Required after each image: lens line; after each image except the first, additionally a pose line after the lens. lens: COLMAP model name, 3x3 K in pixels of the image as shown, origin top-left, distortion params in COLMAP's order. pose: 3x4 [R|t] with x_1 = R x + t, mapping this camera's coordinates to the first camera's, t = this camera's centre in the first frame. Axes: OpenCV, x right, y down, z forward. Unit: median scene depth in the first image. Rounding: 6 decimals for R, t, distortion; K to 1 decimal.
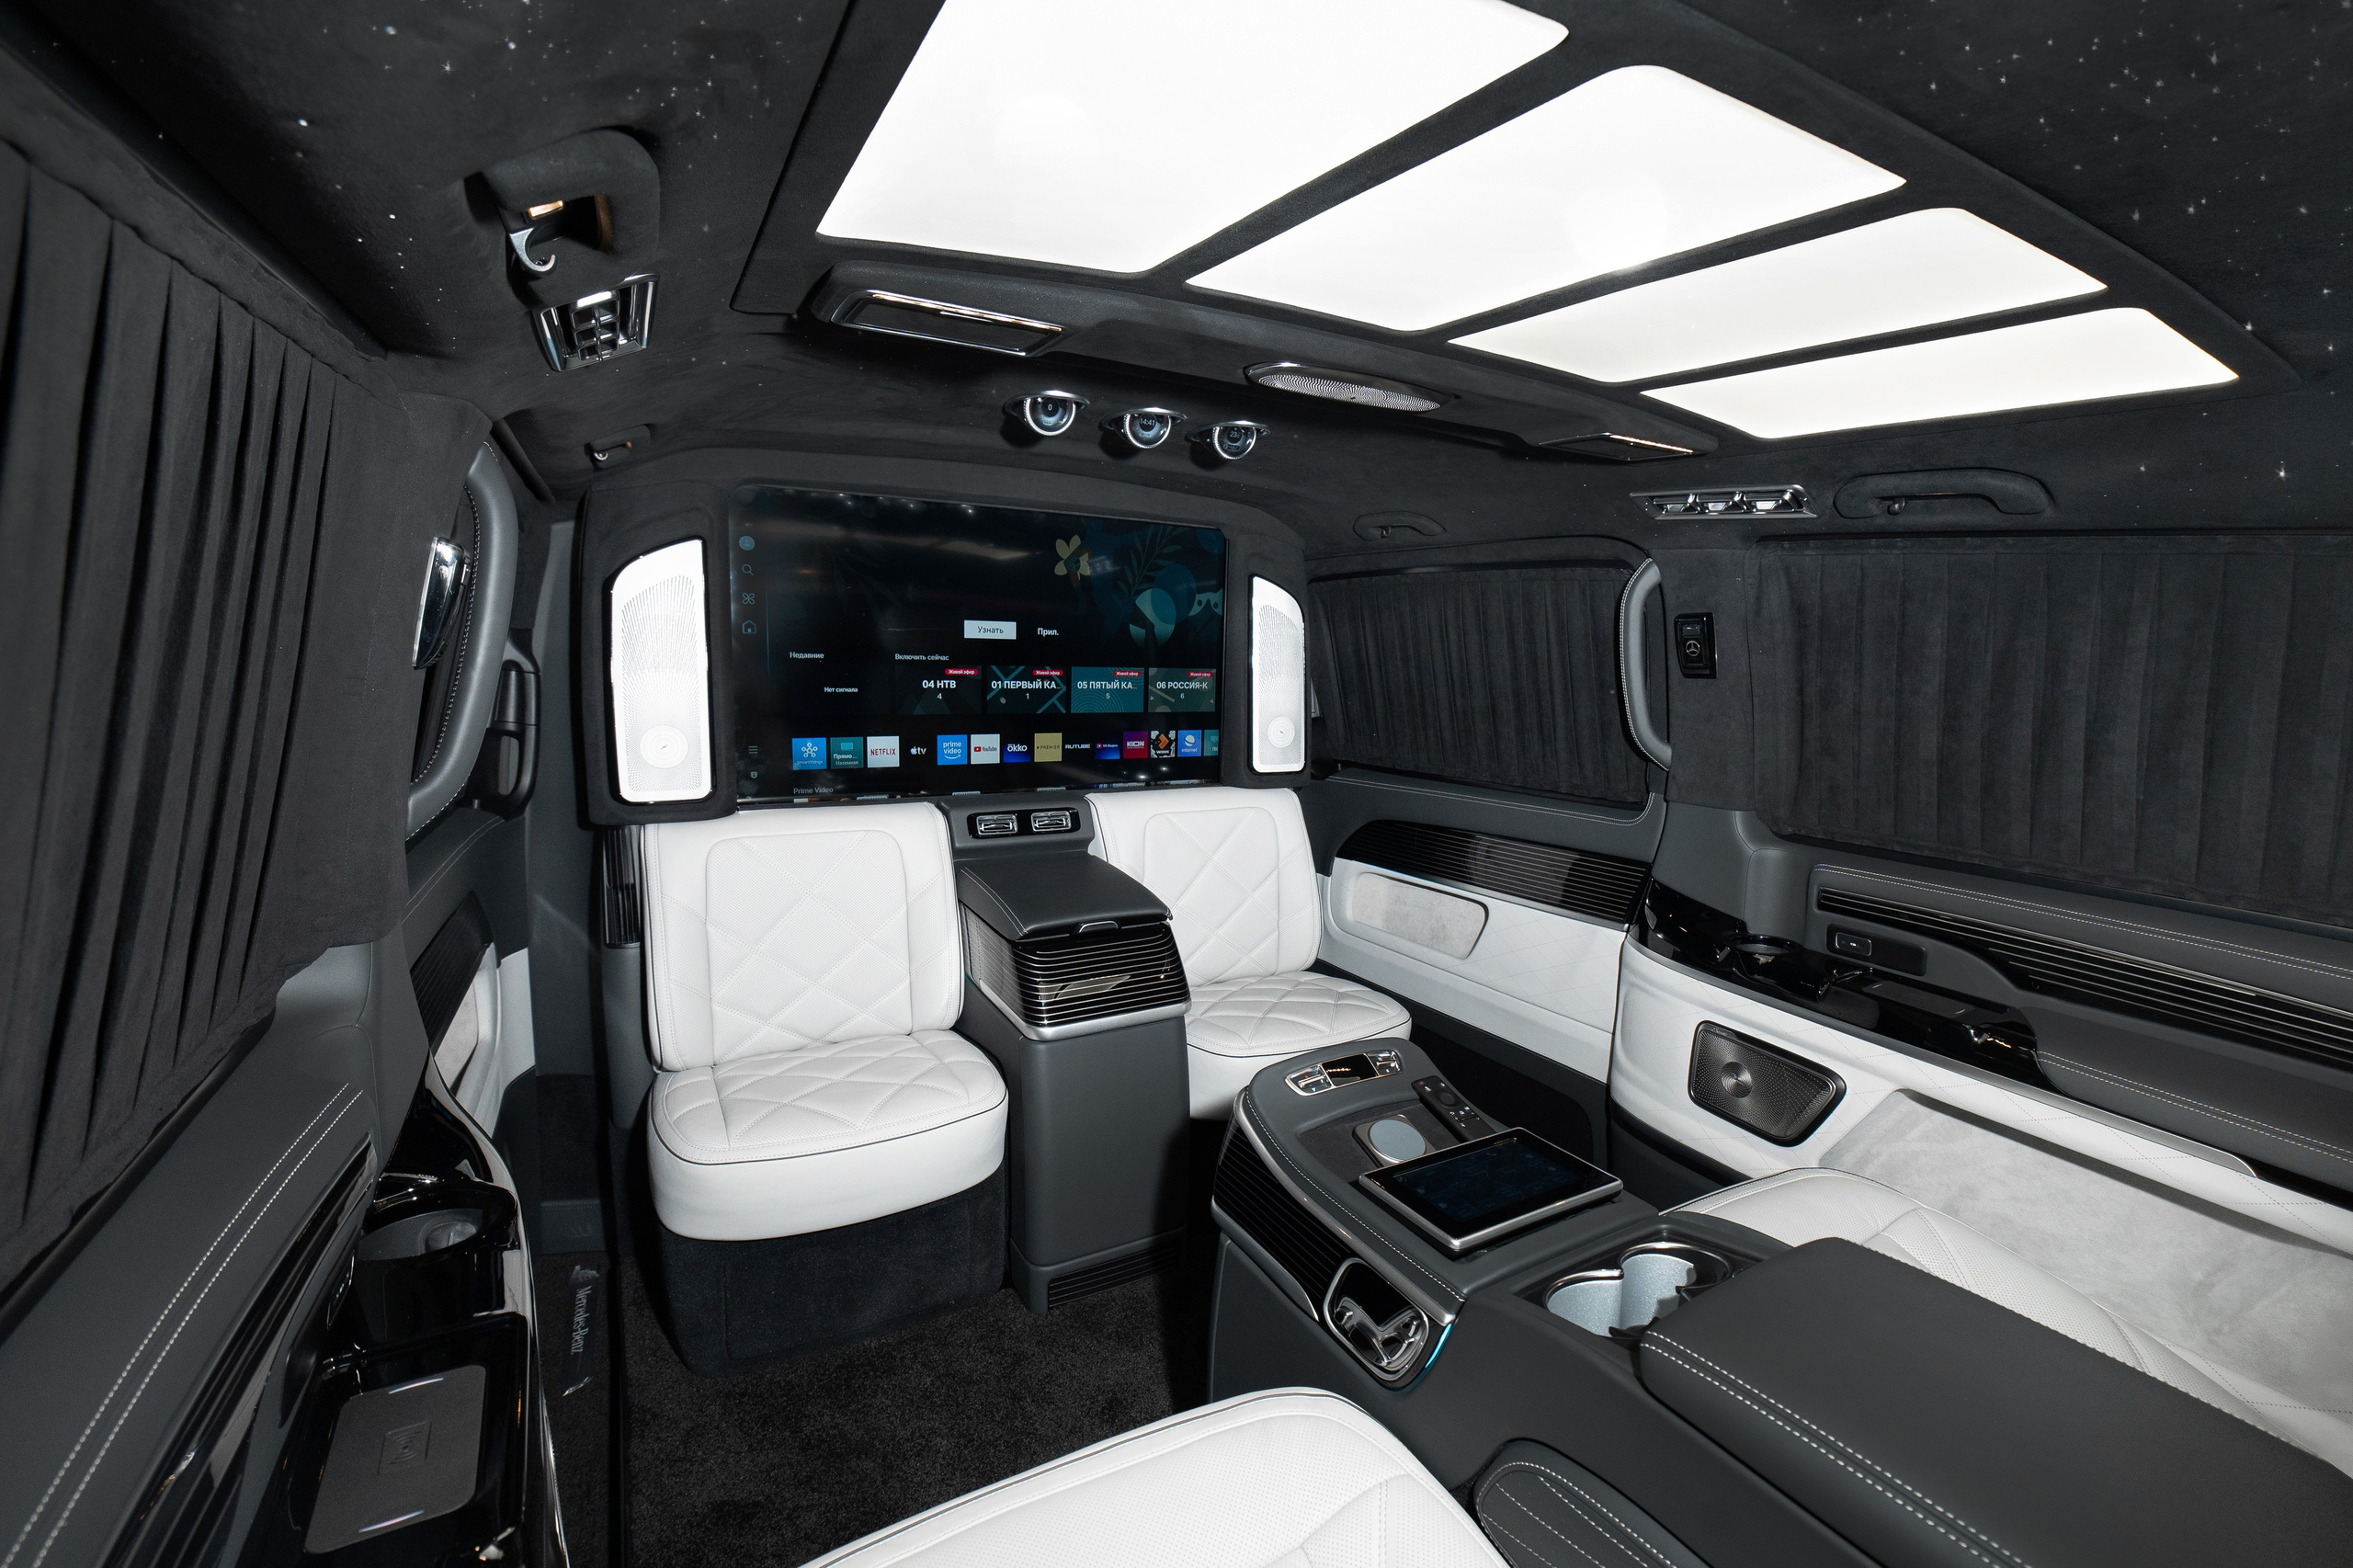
lens RADIAL K [[950.8, 0, 1228.0], [0, 950.8, 789.6], [0, 0, 1]] dist [-0.015961, 0.005814]
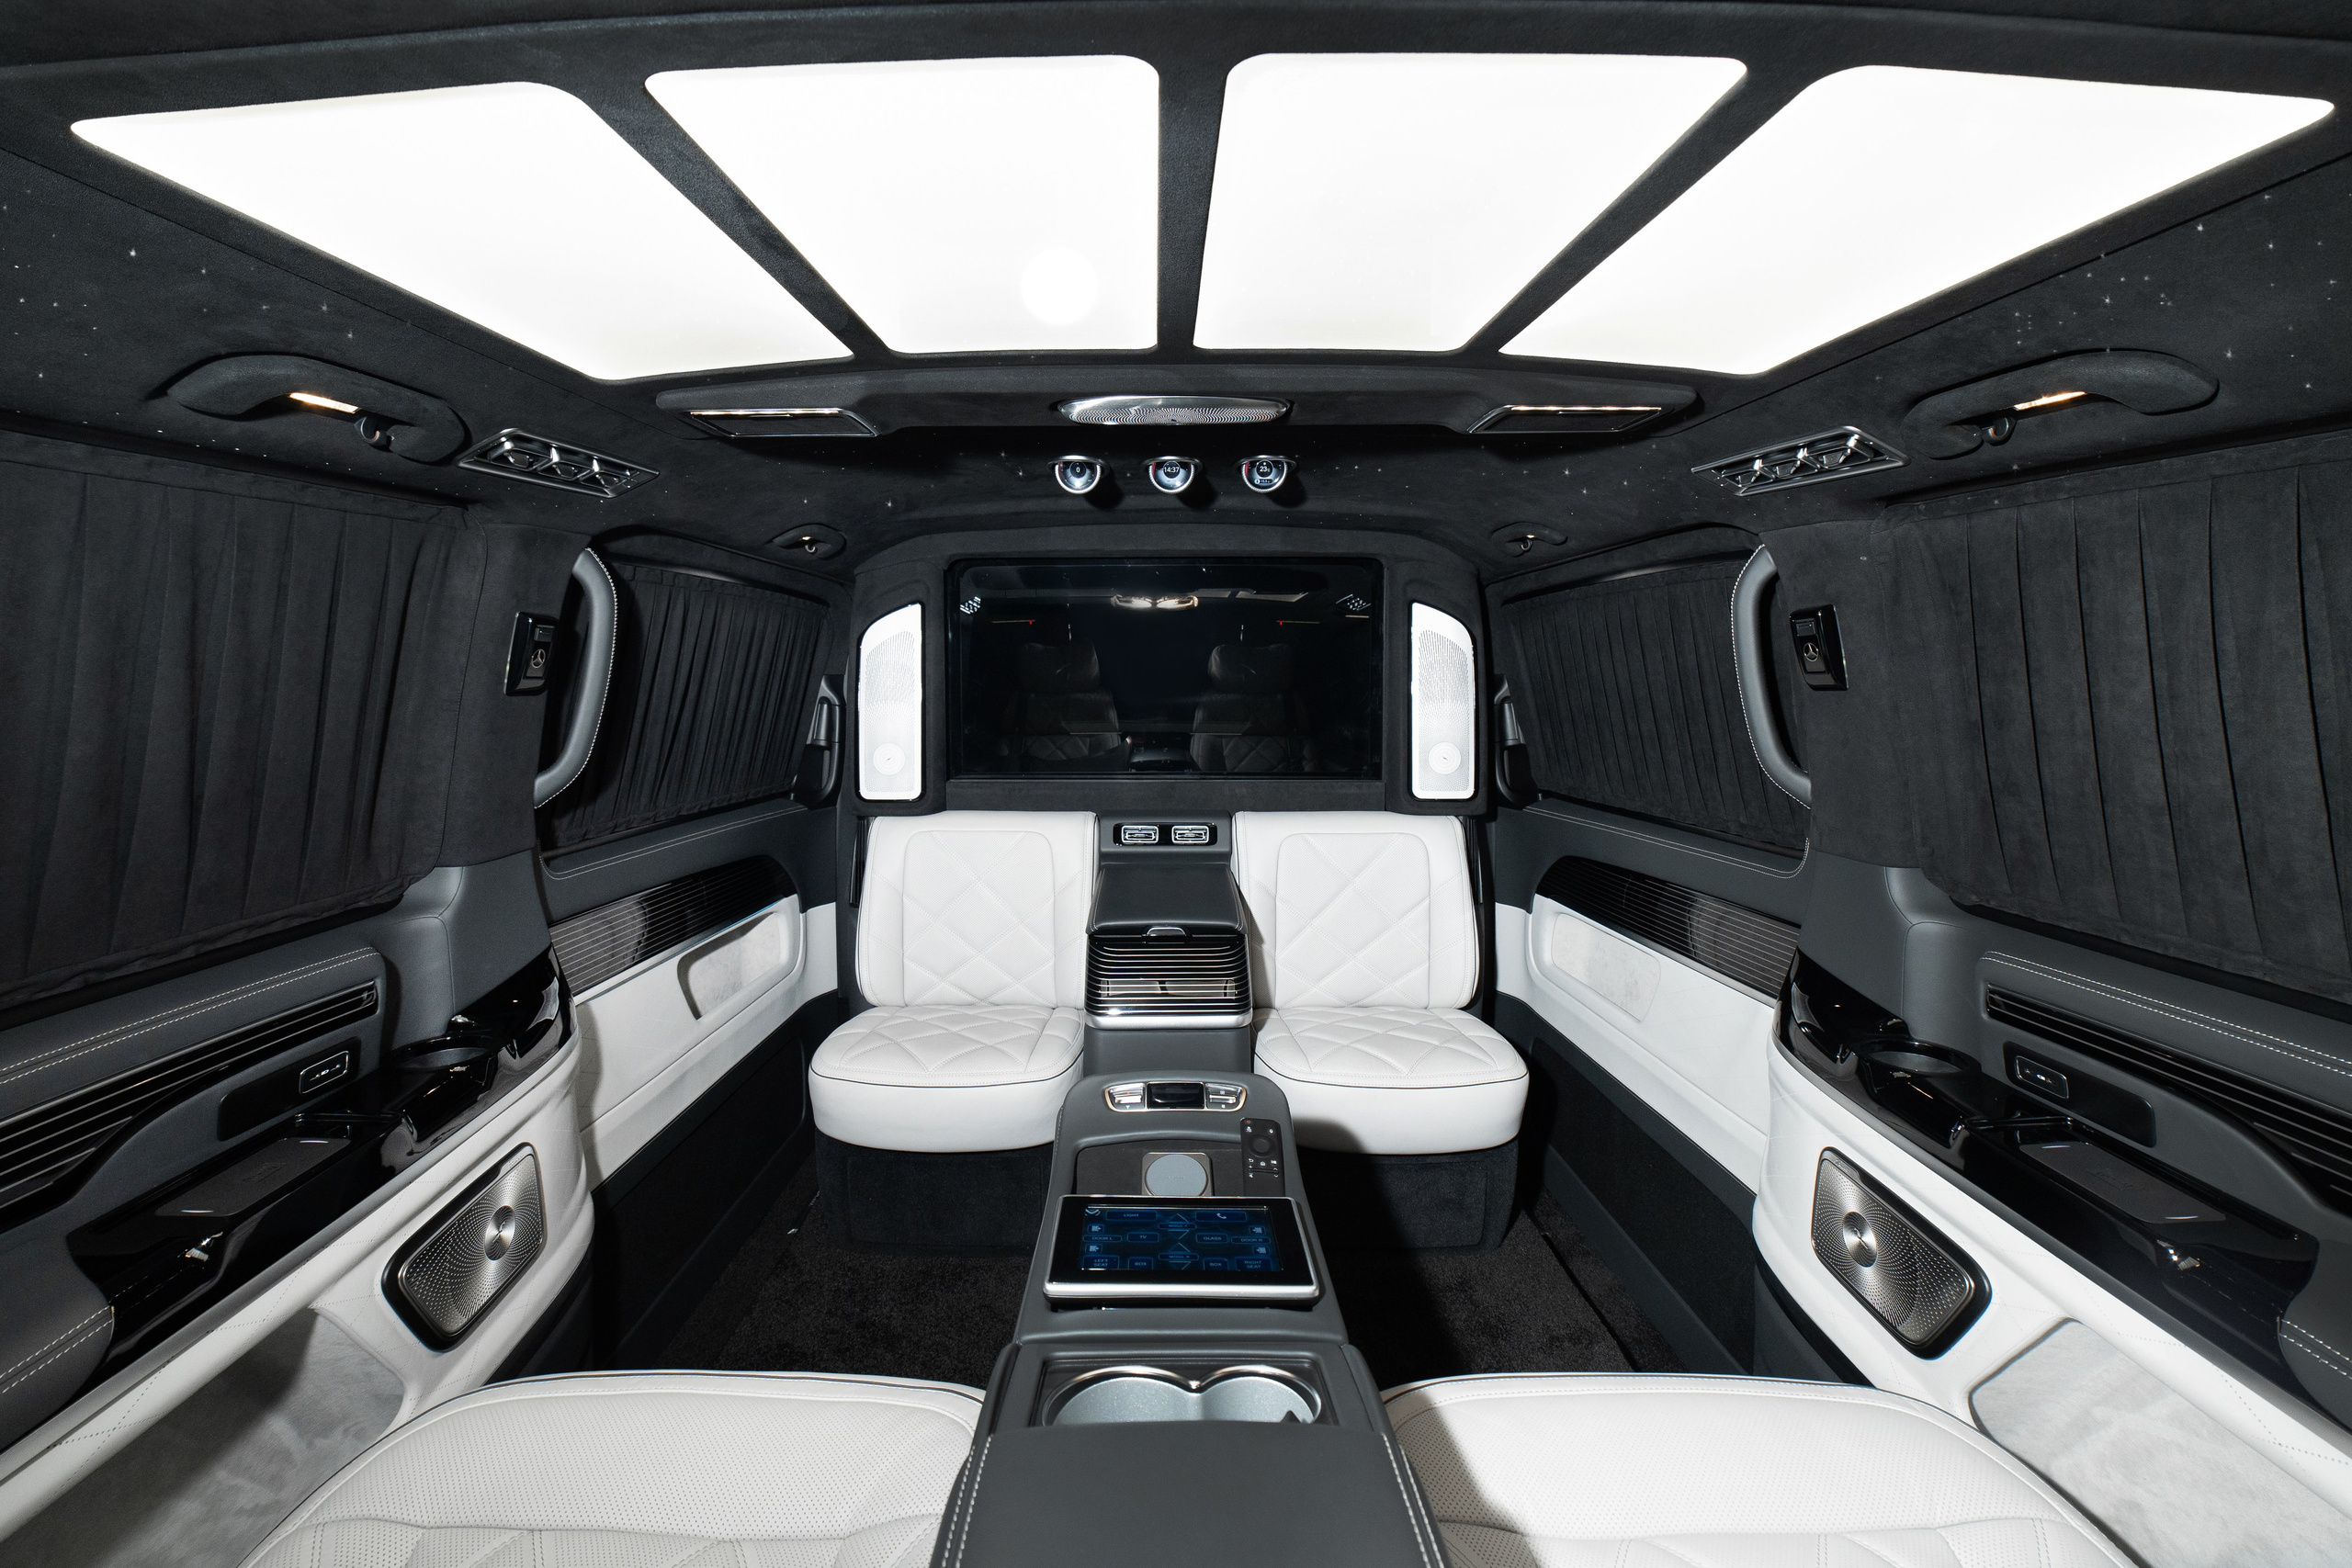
lens RADIAL K [[870.1, 0, 1174.9], [0, 870.1, 753.4], [0, 0, 1]] dist [0.000077, 0.000634]
pose [[0.875028, 0.012493, -0.483911, 0.415146], [-0.046298, 0.997244, -0.057974, -0.001096], [0.481853, 0.073133, 0.873195, 0.145567]]
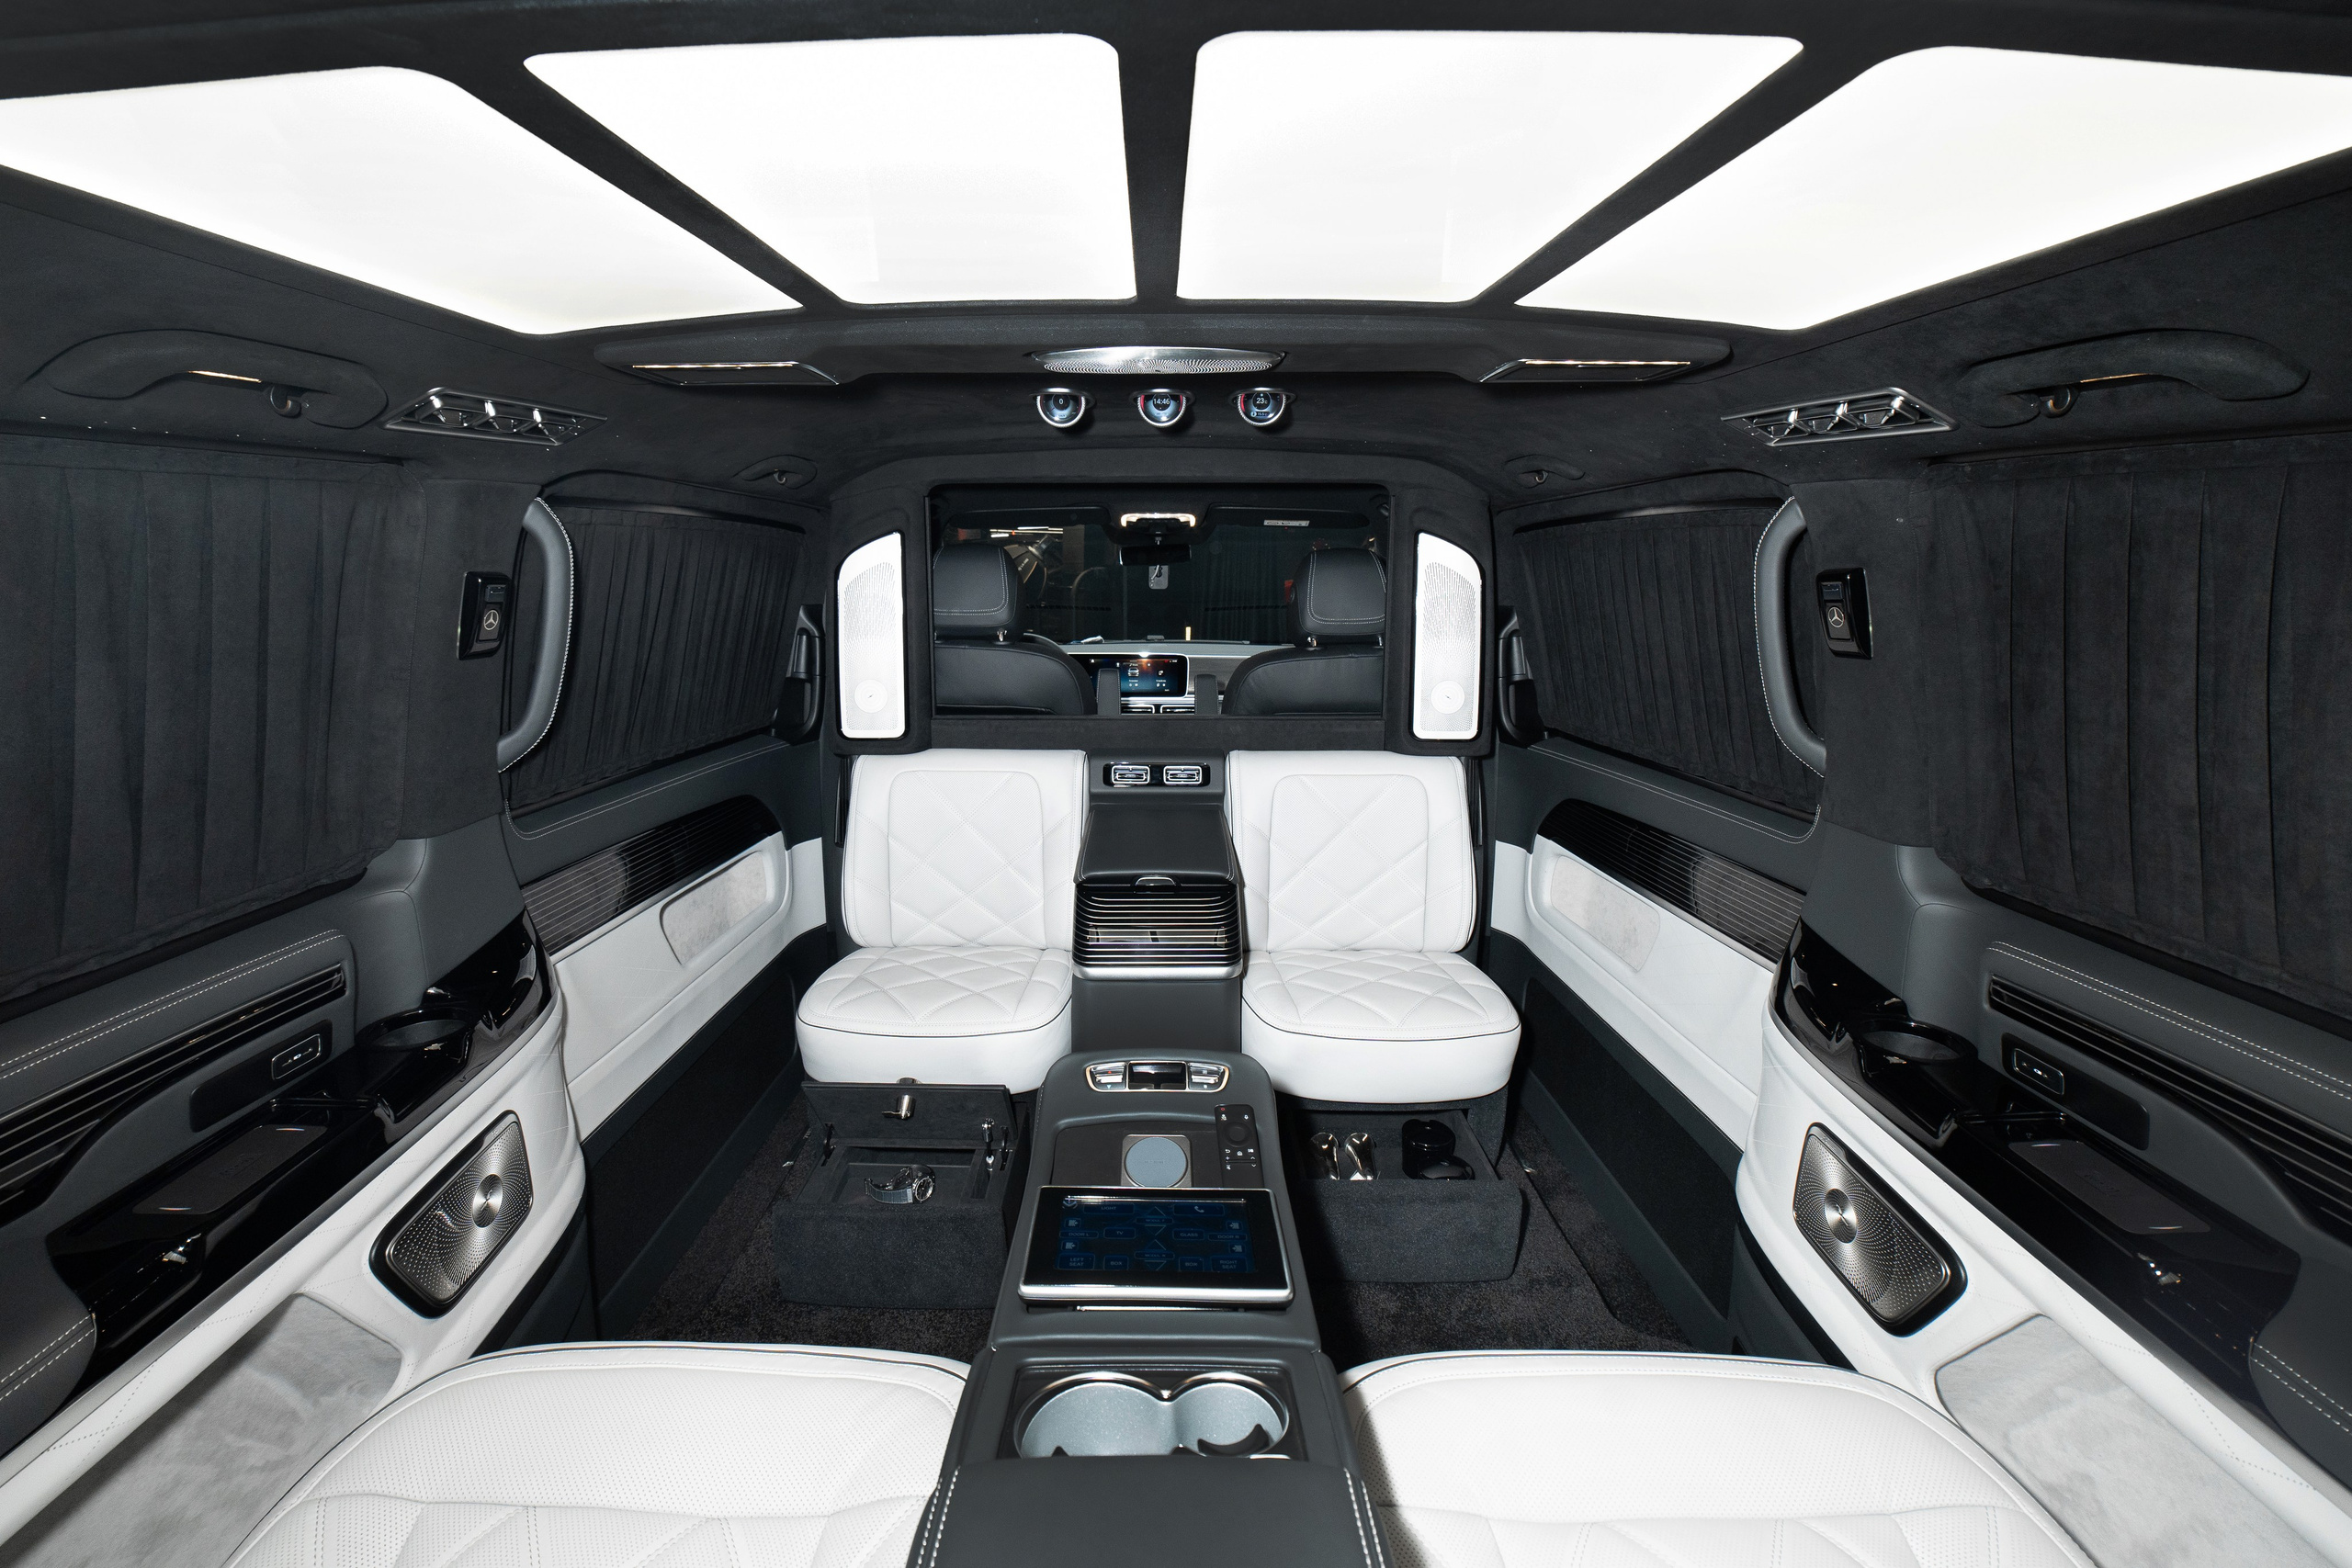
lens RADIAL K [[893.0, 0, 1169.0], [0, 893.0, 742.7], [0, 0, 1]] dist [-0.000467, 0.000481]
pose [[0.871800, 0.062354, -0.485877, 0.417152], [-0.051461, 0.998035, 0.035745, -0.055296], [0.487151, -0.006159, 0.873296, 0.161604]]
